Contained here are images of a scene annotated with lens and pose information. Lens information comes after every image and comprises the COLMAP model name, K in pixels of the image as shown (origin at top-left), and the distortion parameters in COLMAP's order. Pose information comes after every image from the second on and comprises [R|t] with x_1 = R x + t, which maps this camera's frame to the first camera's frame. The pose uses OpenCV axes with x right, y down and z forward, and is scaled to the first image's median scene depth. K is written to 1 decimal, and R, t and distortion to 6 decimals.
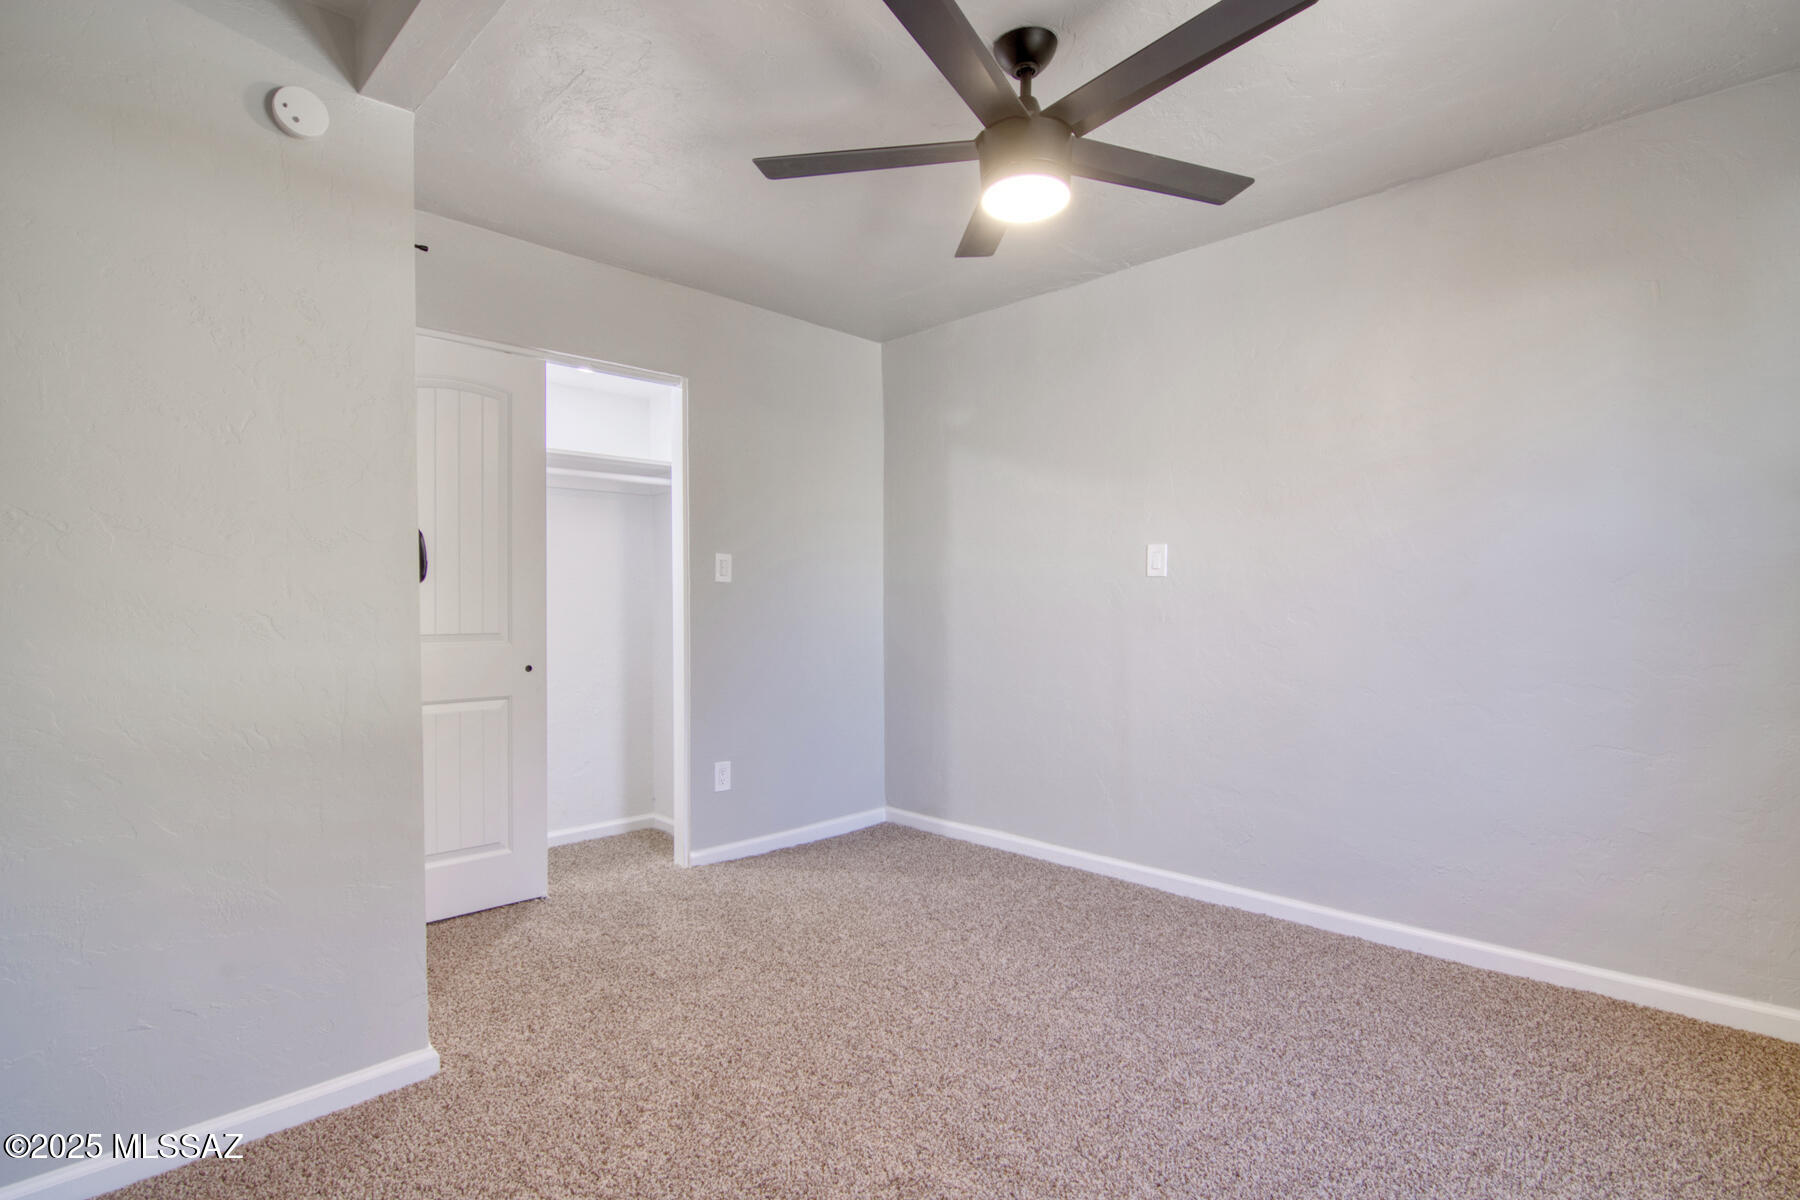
lens RADIAL K [[860.9, 0, 909.8], [0, 860.9, 605.9], [0, 0, 1]] dist [-0.019675, -0.000410]
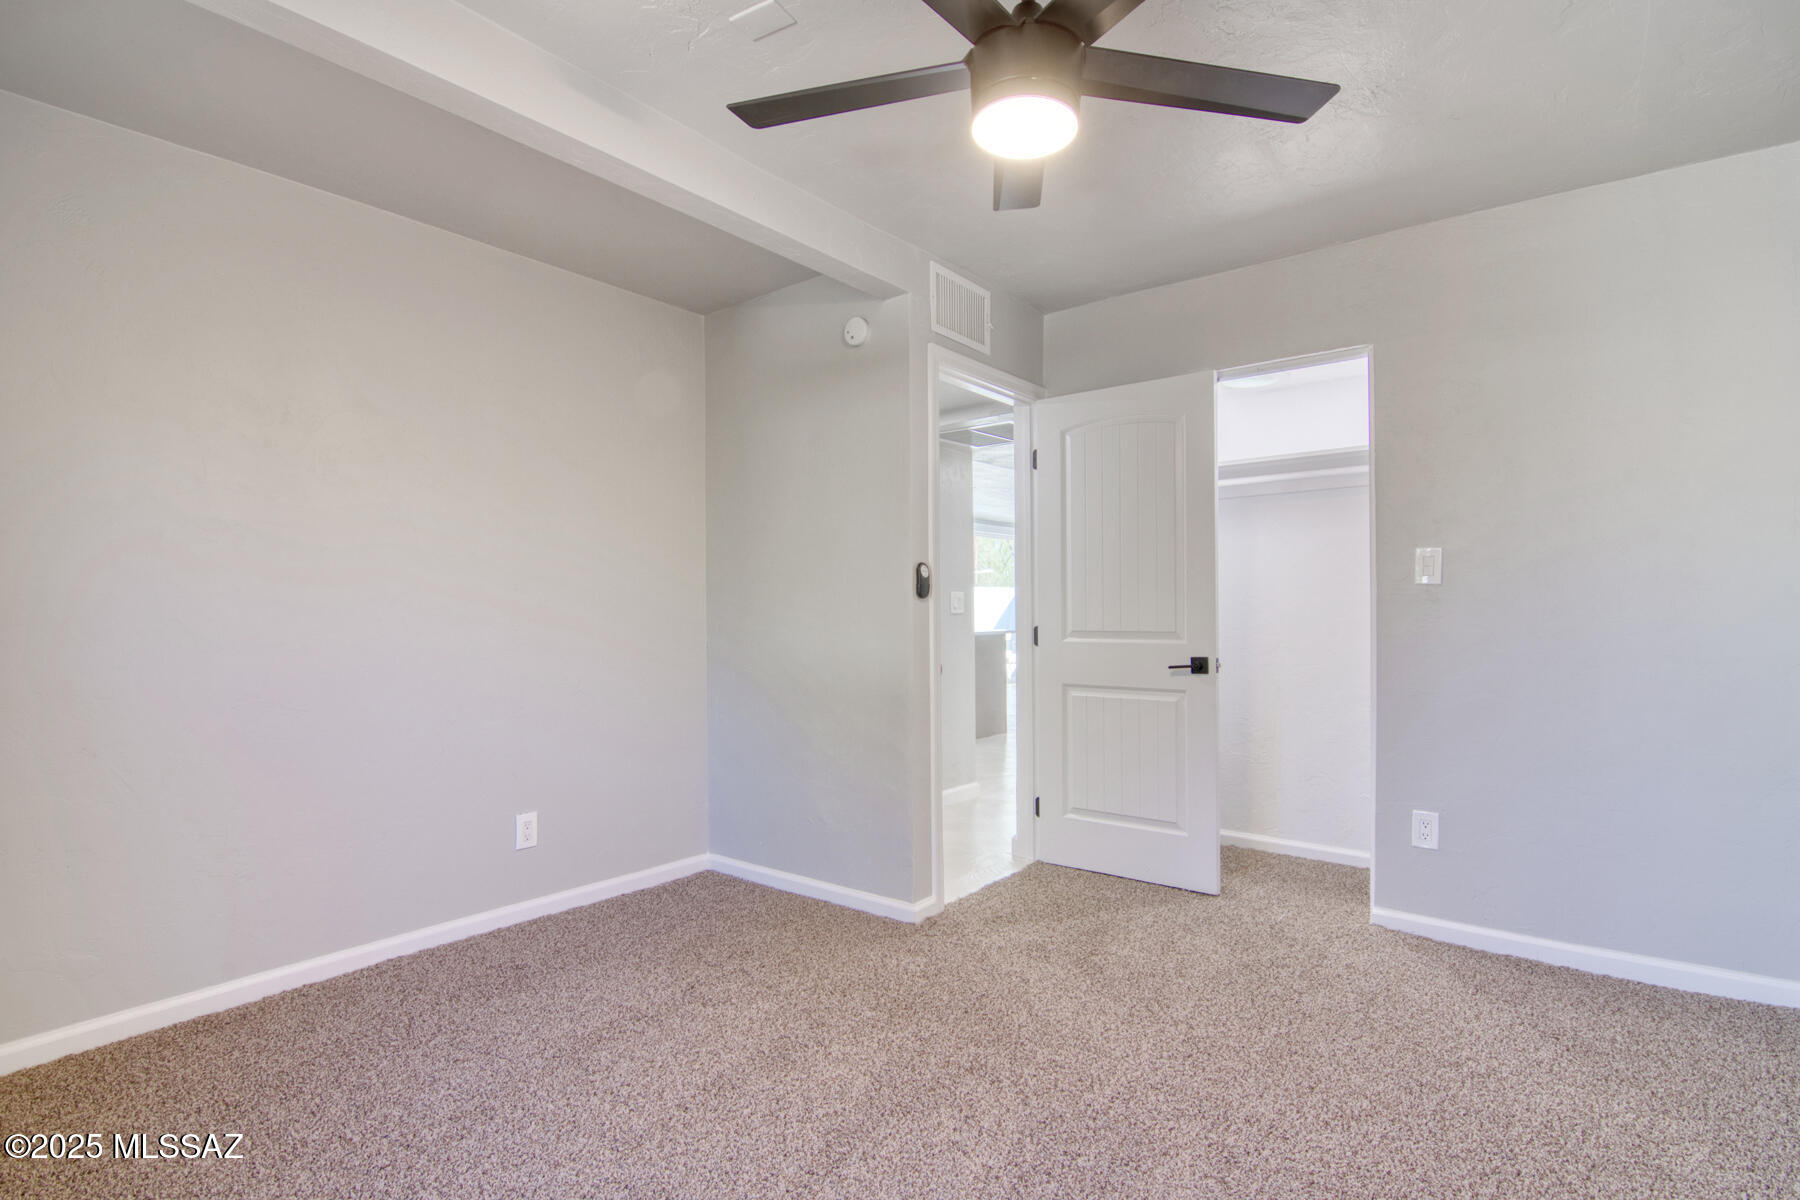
lens RADIAL K [[860.9, 0, 909.8], [0, 860.9, 605.9], [0, 0, 1]] dist [-0.019675, -0.000410]
pose [[0.138050, -0.000117, -0.990425, 0.510514], [-0.001249, 0.999999, -0.000292, -0.006814], [0.990424, 0.001277, 0.138050, 0.435420]]
